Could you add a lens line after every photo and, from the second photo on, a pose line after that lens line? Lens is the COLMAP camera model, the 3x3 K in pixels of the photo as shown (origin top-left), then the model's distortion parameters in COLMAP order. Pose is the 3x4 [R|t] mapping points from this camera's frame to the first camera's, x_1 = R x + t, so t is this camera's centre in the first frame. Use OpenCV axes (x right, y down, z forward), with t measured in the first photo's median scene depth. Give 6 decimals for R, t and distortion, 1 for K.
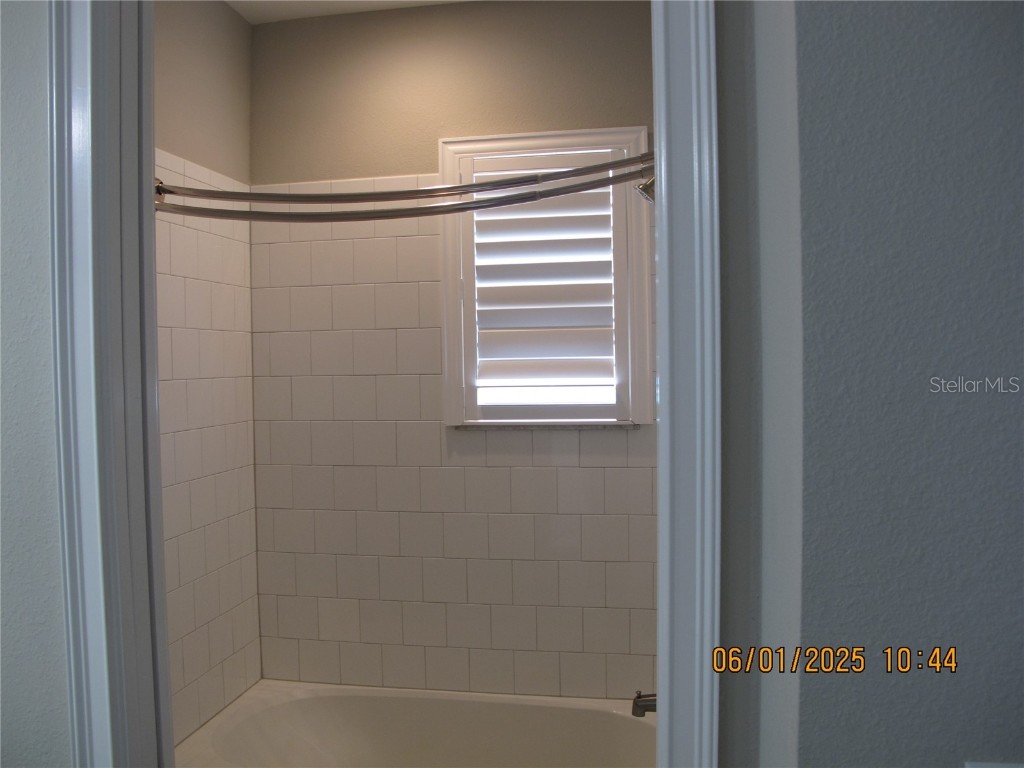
lens RADIAL K [[856.8, 0, 512.0], [0, 856.8, 384.0], [0, 0, 1]] dist [-0.132508, 0.087537]
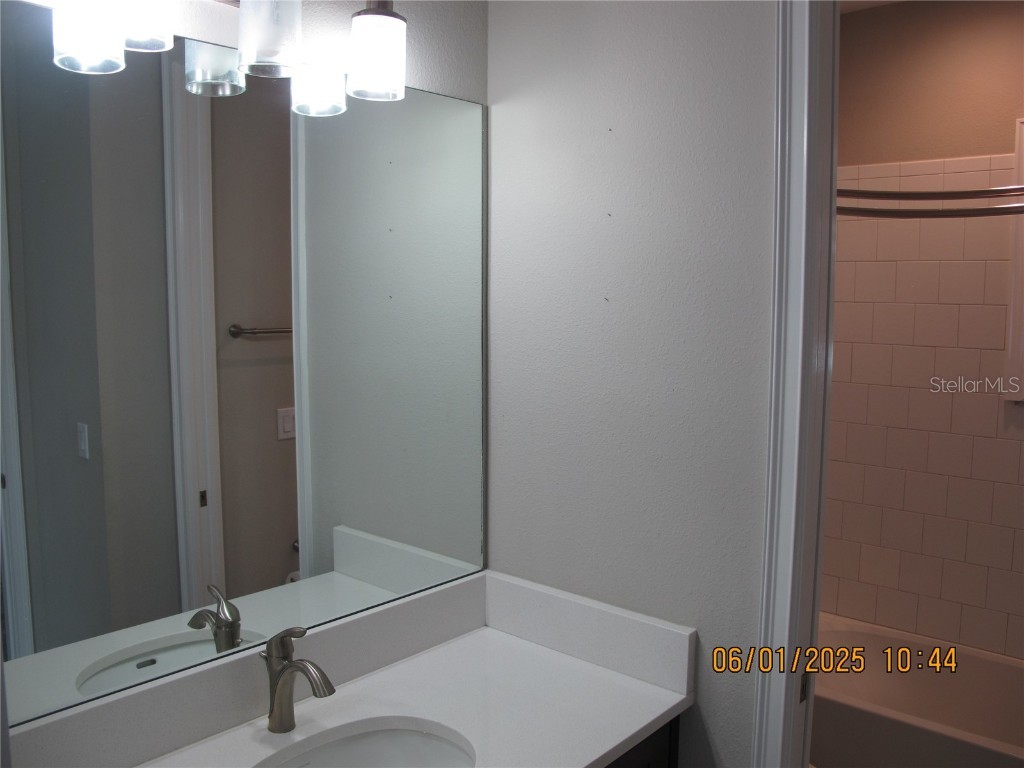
lens RADIAL K [[856.8, 0, 512.0], [0, 856.8, 384.0], [0, 0, 1]] dist [-0.132508, 0.087537]
pose [[0.852020, 0.073596, -0.518311, -0.069057], [-0.031311, 0.995461, 0.089877, -0.042310], [0.522572, -0.060349, 0.850456, -0.168977]]
